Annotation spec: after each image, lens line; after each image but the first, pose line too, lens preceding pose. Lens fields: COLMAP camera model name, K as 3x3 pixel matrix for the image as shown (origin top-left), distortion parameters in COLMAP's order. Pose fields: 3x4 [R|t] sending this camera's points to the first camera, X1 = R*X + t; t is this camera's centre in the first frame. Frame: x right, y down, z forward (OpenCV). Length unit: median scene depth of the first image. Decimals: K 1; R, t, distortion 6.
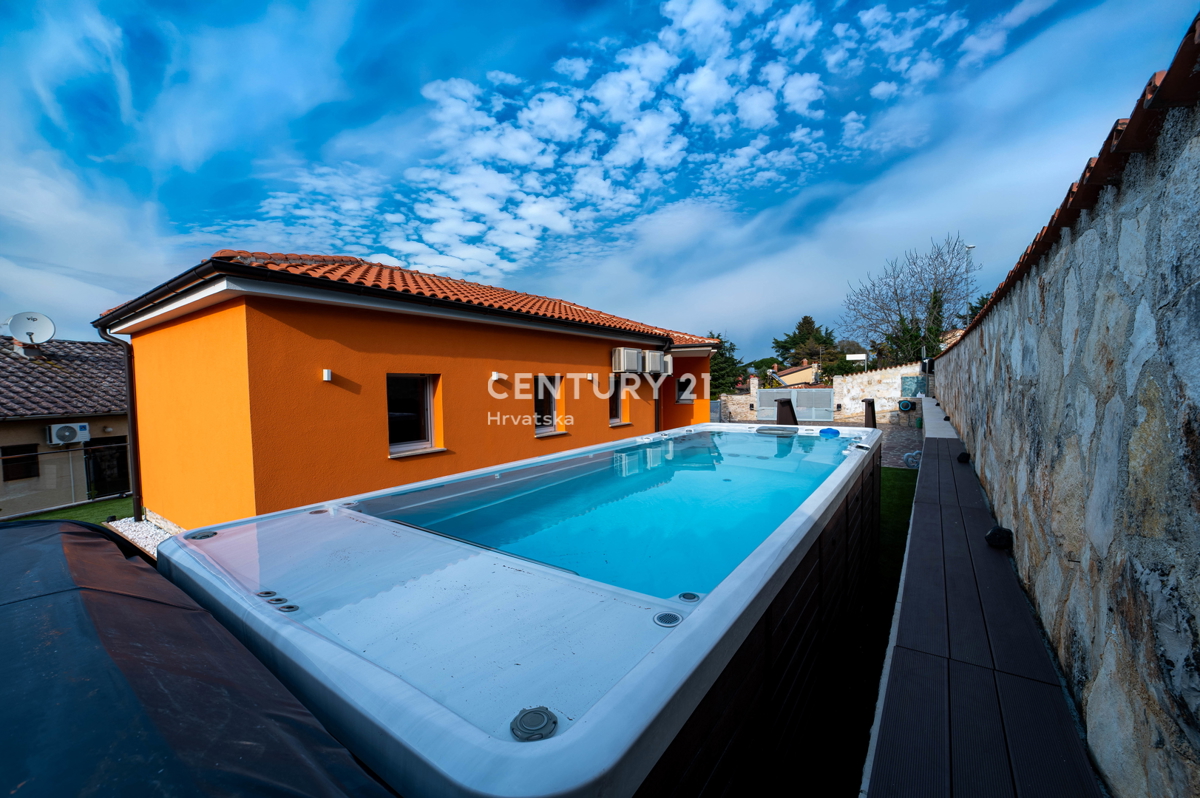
lens RADIAL K [[460.8, 0, 599.8], [0, 460.8, 404.1], [0, 0, 1]] dist [-0.001277, 0.000163]
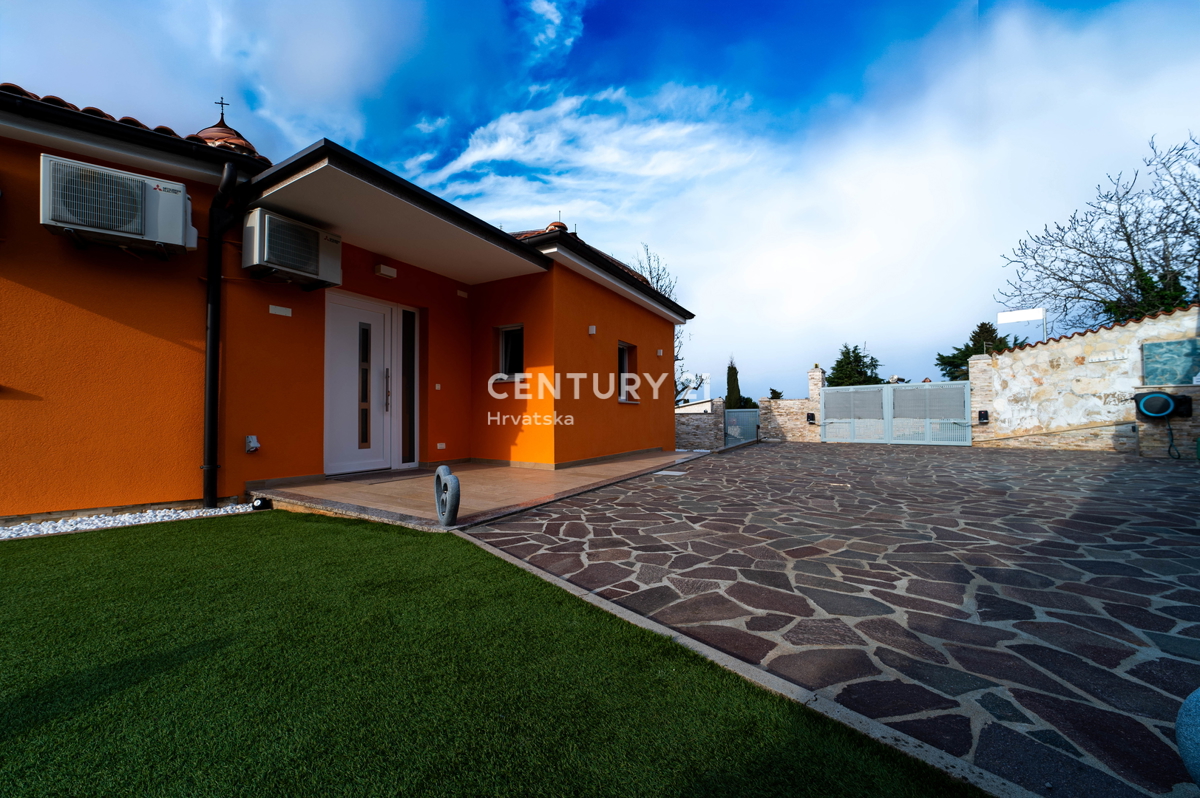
lens RADIAL K [[460.8, 0, 601.4], [0, 460.8, 404.2], [0, 0, 1]] dist [-0.001277, 0.000163]
pose [[0.958142, 0.002462, -0.286283, 0.265066], [-0.020271, 0.998037, -0.059261, 0.030438], [0.285575, 0.062584, 0.956311, 0.402494]]
